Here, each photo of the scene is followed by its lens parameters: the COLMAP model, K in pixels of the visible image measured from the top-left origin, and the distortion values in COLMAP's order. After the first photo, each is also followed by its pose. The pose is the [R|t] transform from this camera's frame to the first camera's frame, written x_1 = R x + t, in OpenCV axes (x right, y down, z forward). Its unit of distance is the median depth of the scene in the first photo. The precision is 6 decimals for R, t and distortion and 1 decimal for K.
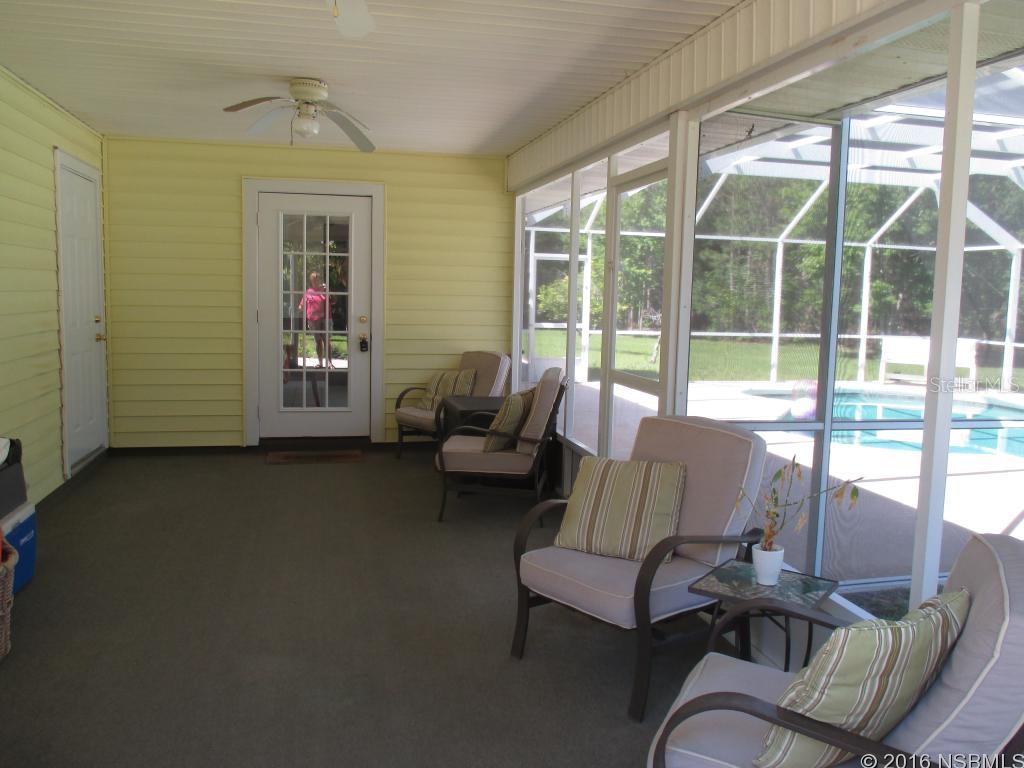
lens RADIAL K [[854.6, 0, 529.4], [0, 854.6, 371.7], [0, 0, 1]] dist [-0.043372, 0.001306]
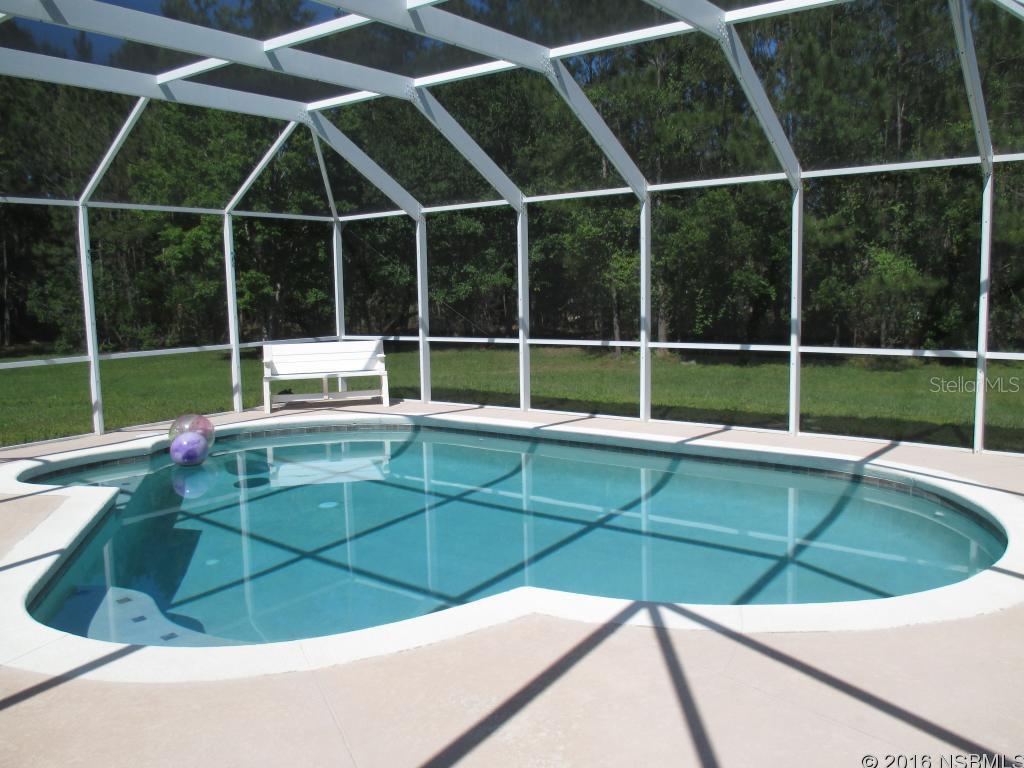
lens RADIAL K [[854.6, 0, 529.4], [0, 854.6, 371.7], [0, 0, 1]] dist [-0.043372, 0.001306]
pose [[0.765361, -0.112399, 0.633710, 0.060183], [0.108718, 0.993061, 0.044833, -0.011304], [-0.634352, 0.034582, 0.772270, 0.138495]]
